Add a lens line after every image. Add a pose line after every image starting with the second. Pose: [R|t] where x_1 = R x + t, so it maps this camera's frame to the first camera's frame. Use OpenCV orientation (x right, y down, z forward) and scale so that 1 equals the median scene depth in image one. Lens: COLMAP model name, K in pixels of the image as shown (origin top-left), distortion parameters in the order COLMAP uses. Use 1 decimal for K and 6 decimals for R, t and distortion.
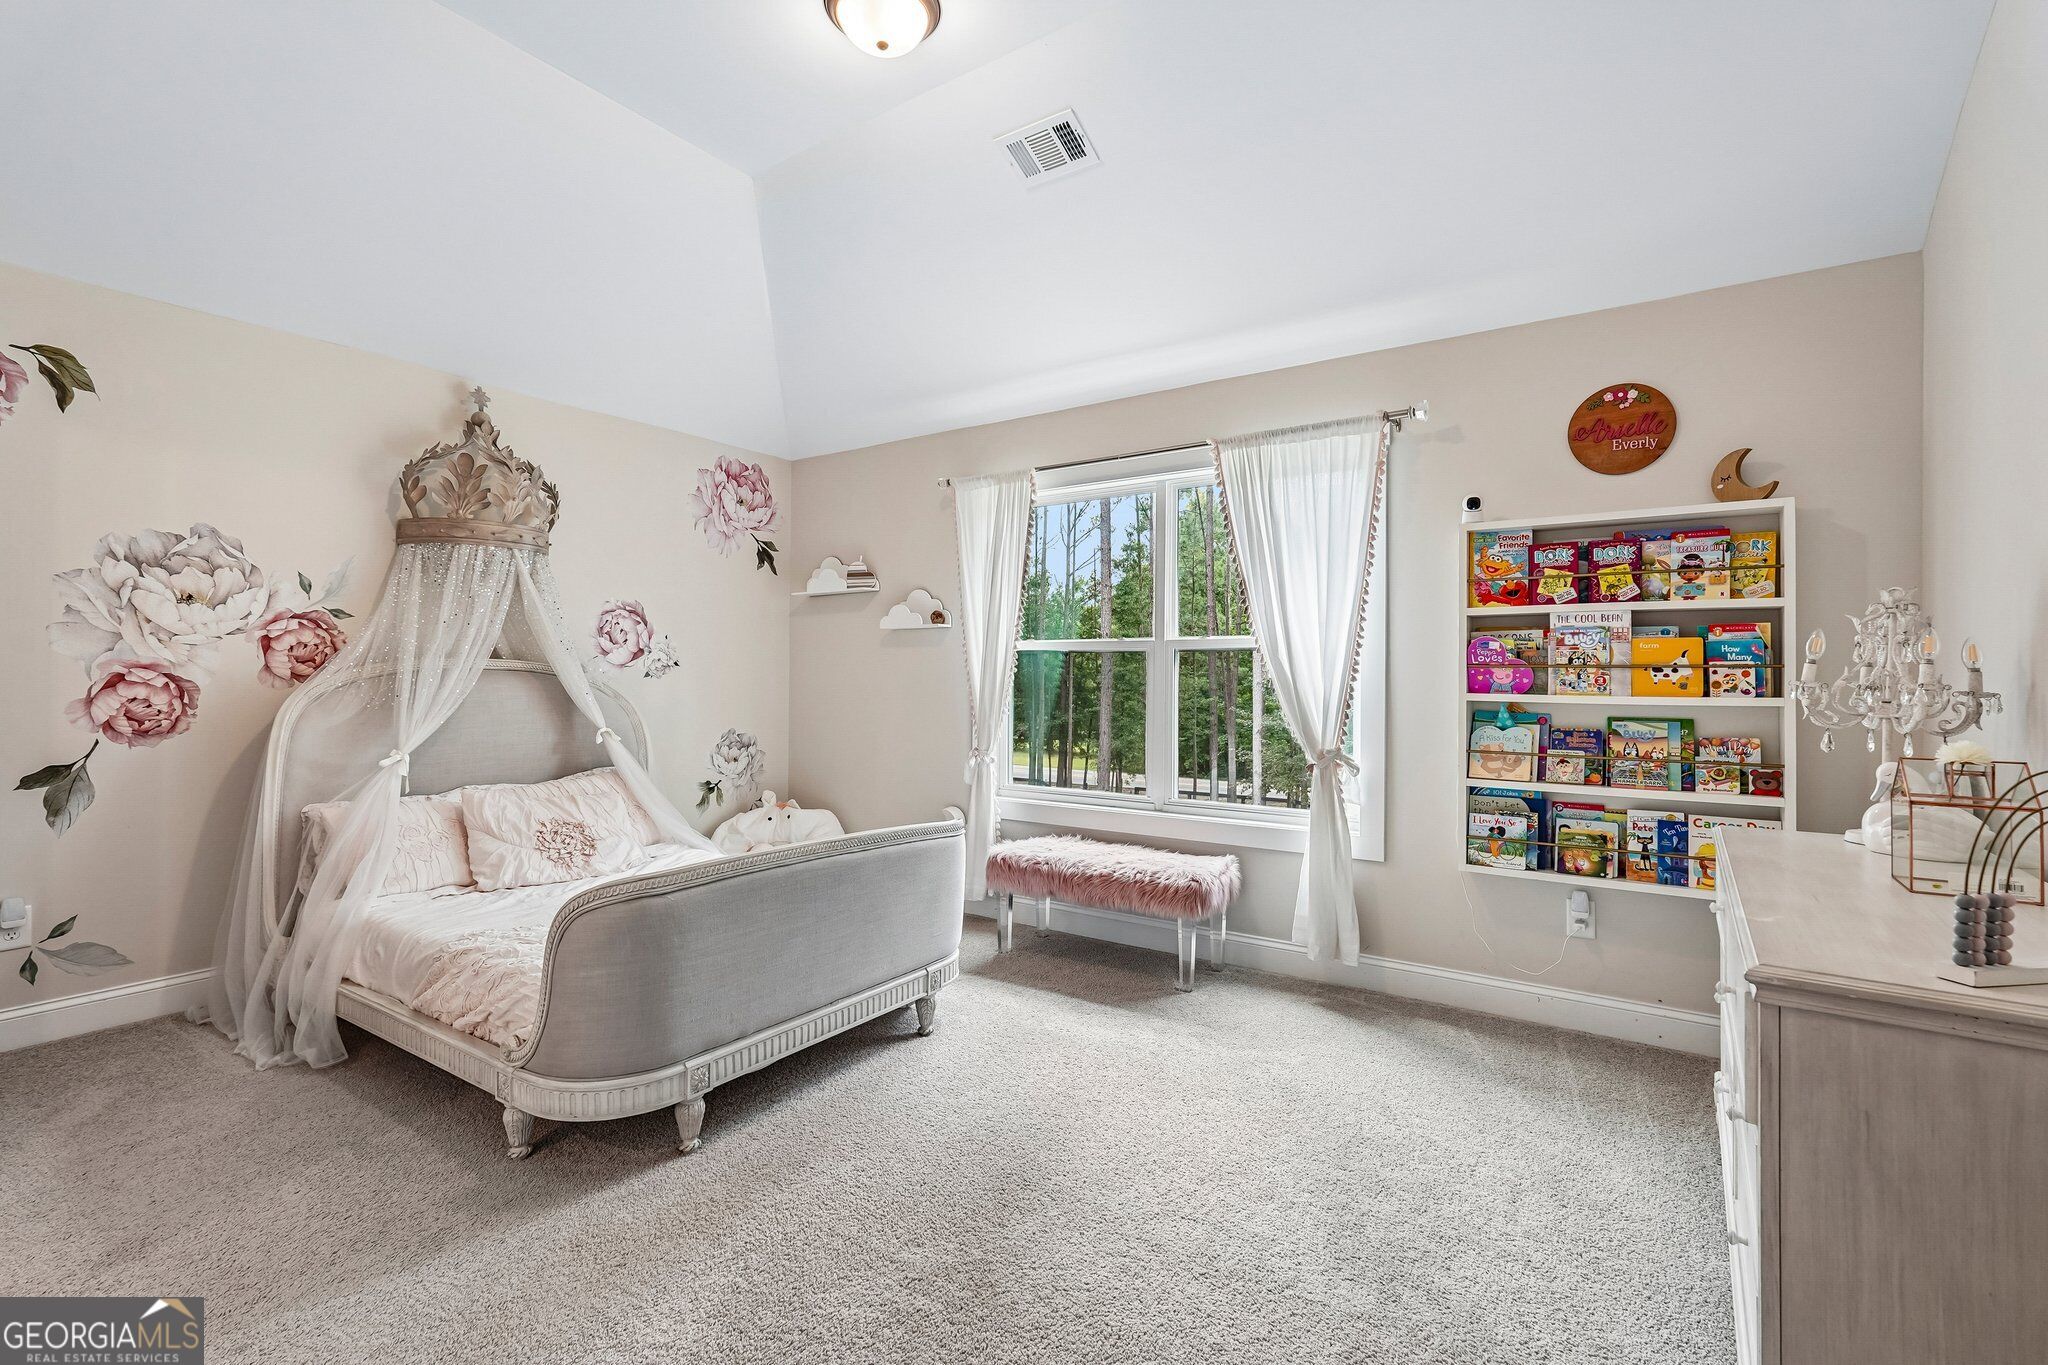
lens RADIAL K [[909.4, 0, 1011.9], [0, 909.4, 674.6], [0, 0, 1]] dist [-0.013783, 0.008223]
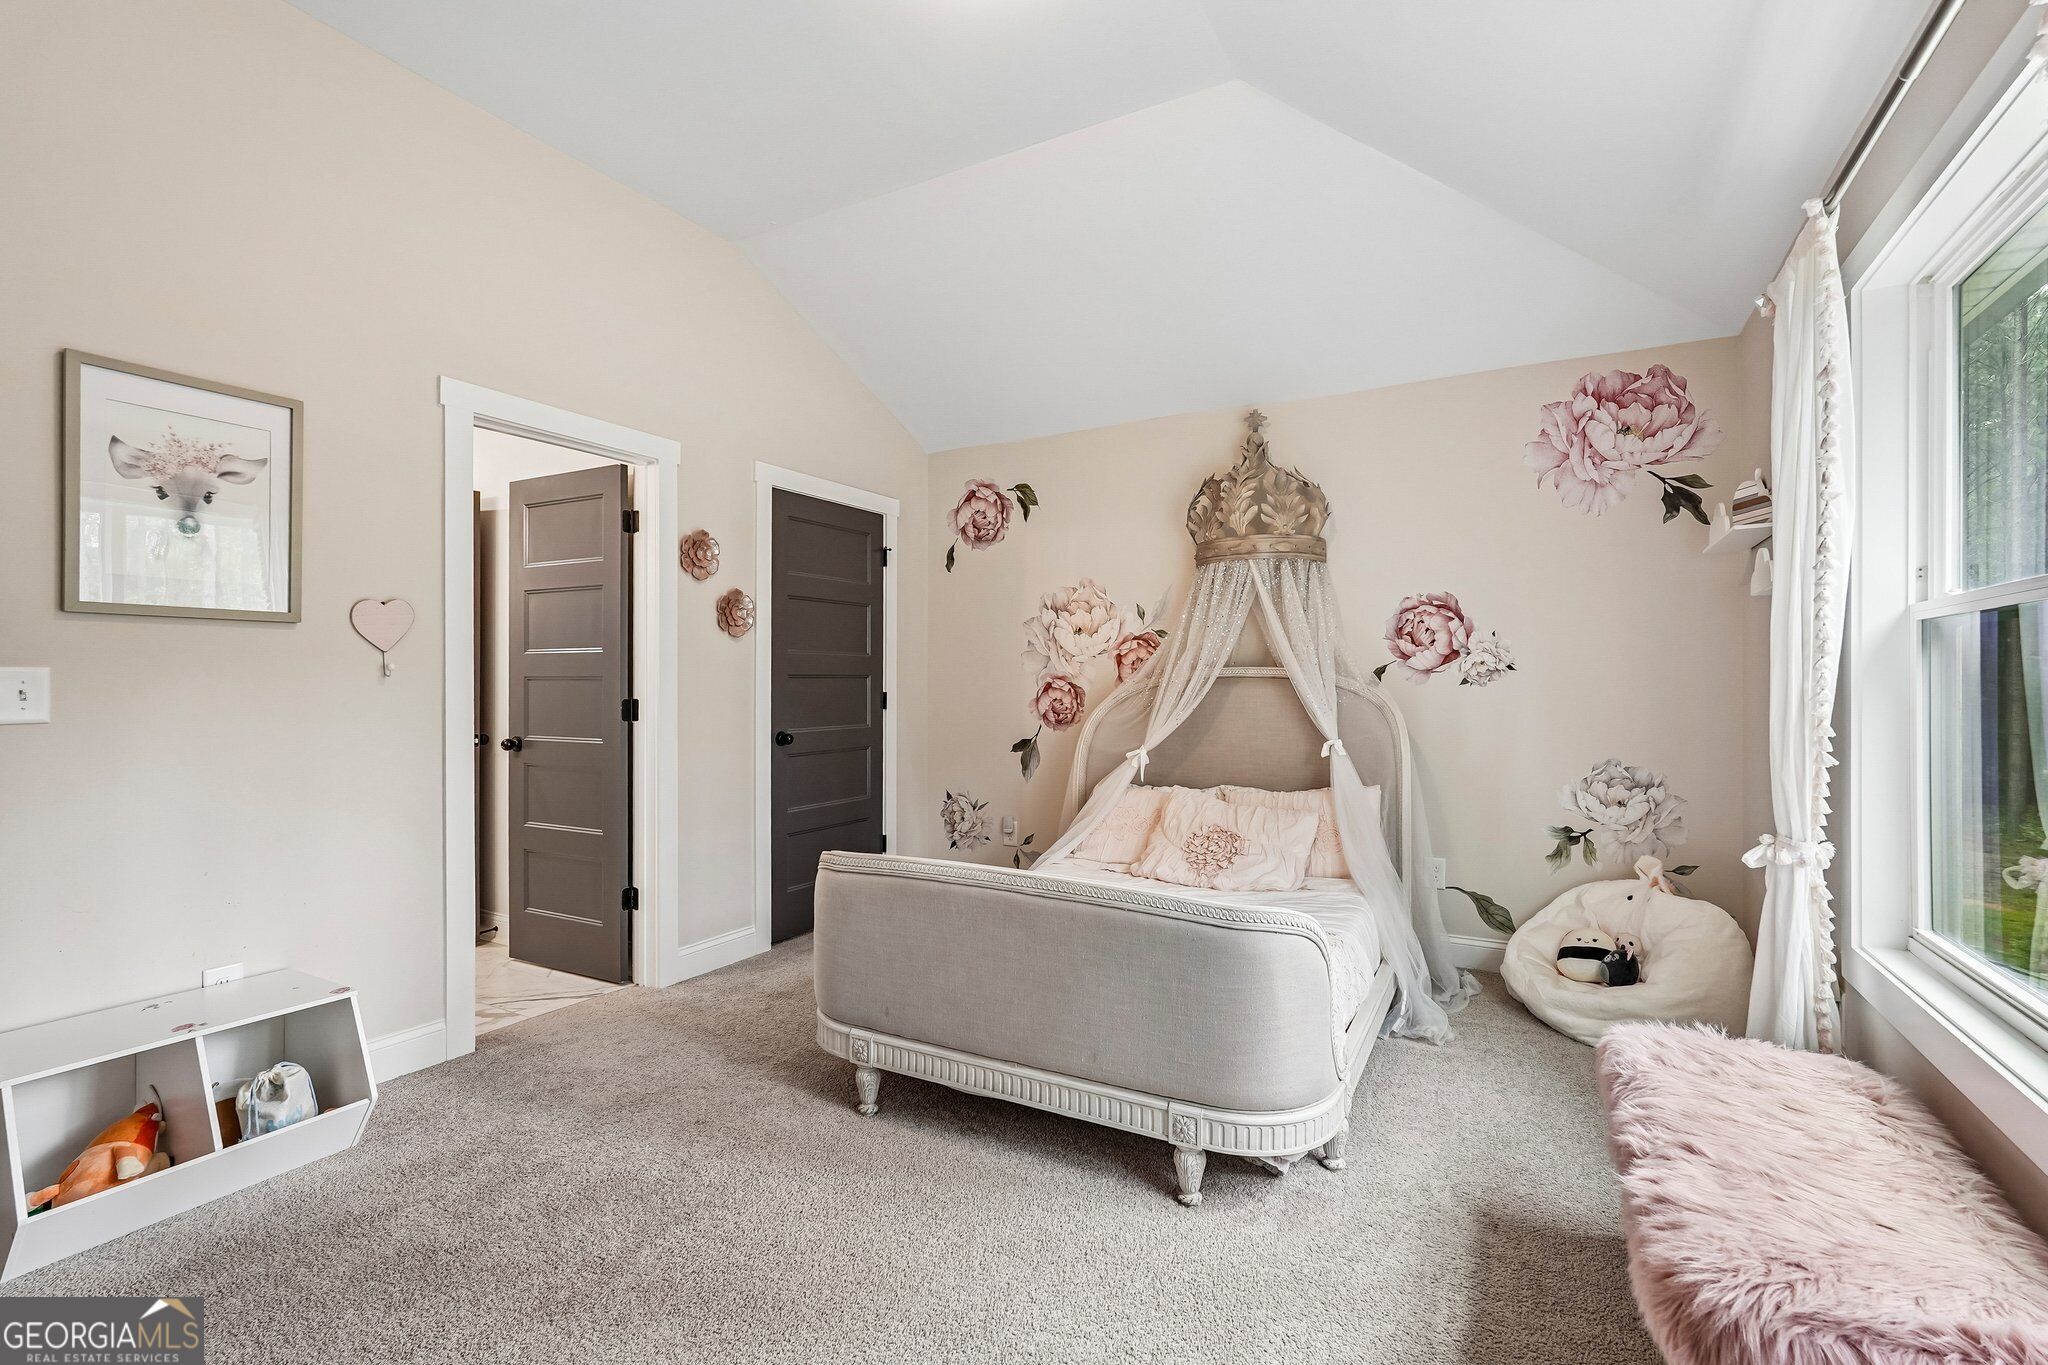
lens RADIAL K [[909.4, 0, 1012.4], [0, 909.4, 688.5], [0, 0, 1]] dist [-0.013783, 0.008223]
pose [[0.108380, 0.000653, -0.994109, 0.474712], [0.001554, 0.999998, 0.000826, 0.006561], [0.994108, -0.001634, 0.108378, 0.662029]]
